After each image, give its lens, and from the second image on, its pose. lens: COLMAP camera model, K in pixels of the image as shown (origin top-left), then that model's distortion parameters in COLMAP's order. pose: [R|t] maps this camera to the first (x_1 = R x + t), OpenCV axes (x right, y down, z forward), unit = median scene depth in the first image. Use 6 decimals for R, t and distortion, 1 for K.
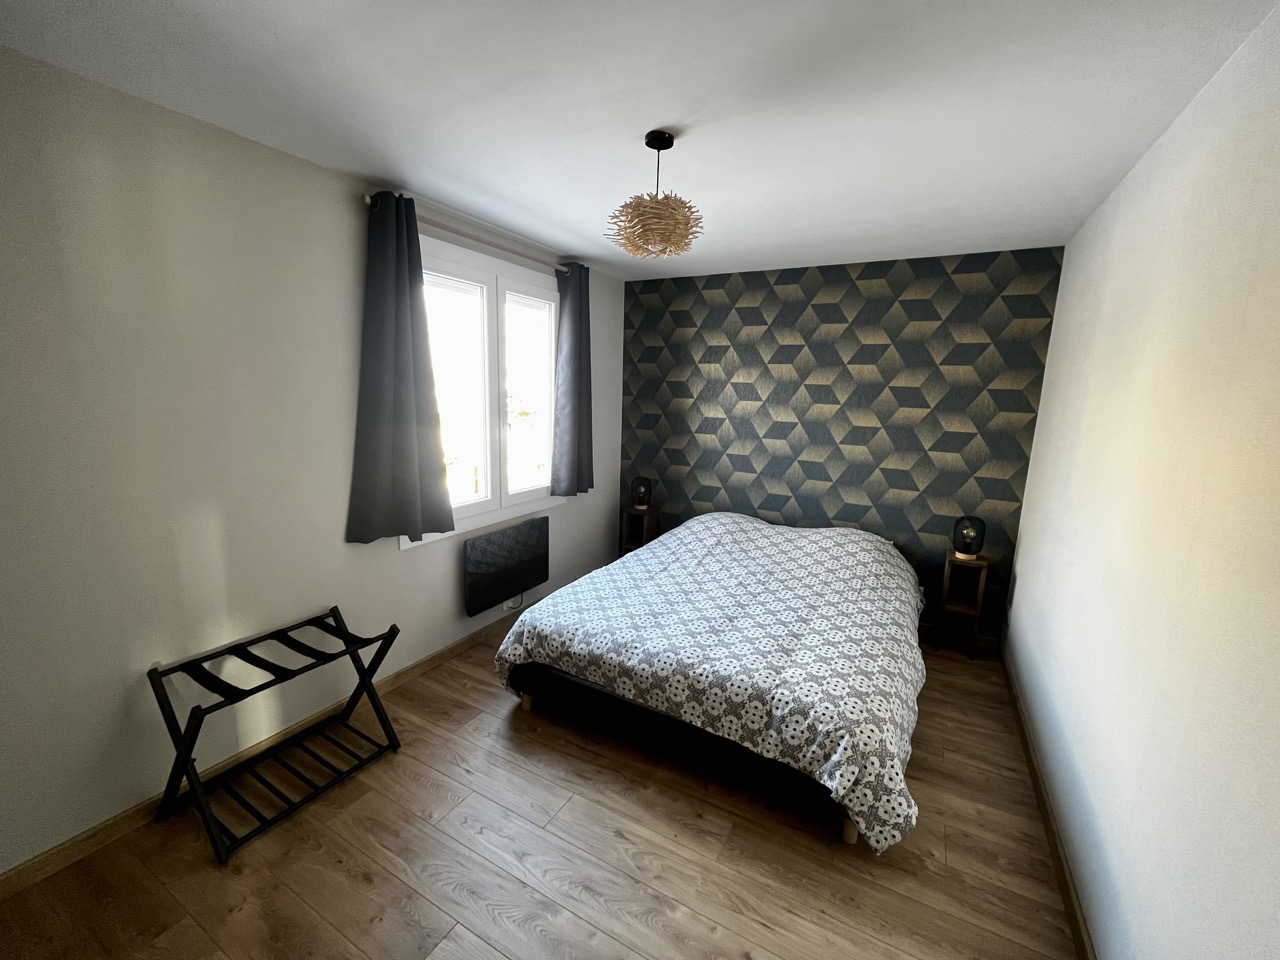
lens RADIAL K [[517.6, 0, 640.8], [0, 517.6, 480.7], [0, 0, 1]] dist [-0.001400, -0.000613]
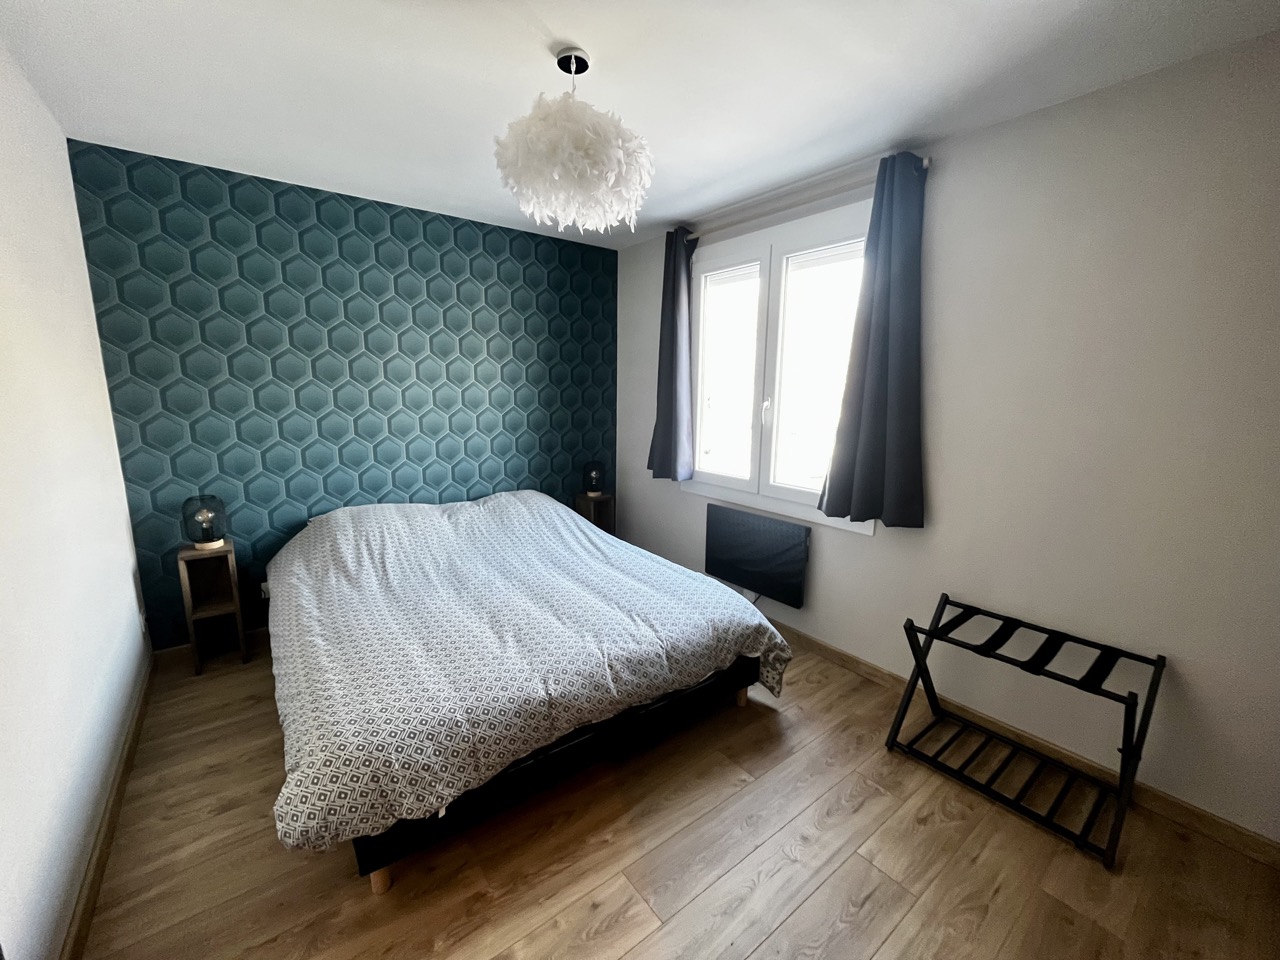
lens RADIAL K [[517.6, 0, 640.4], [0, 517.6, 481.1], [0, 0, 1]] dist [-0.001400, -0.000613]
pose [[-0.394806, 0.184249, -0.900100, 0.679675], [-0.127899, 0.959125, 0.252431, -0.184910], [0.909819, 0.214783, -0.355102, 1.126360]]
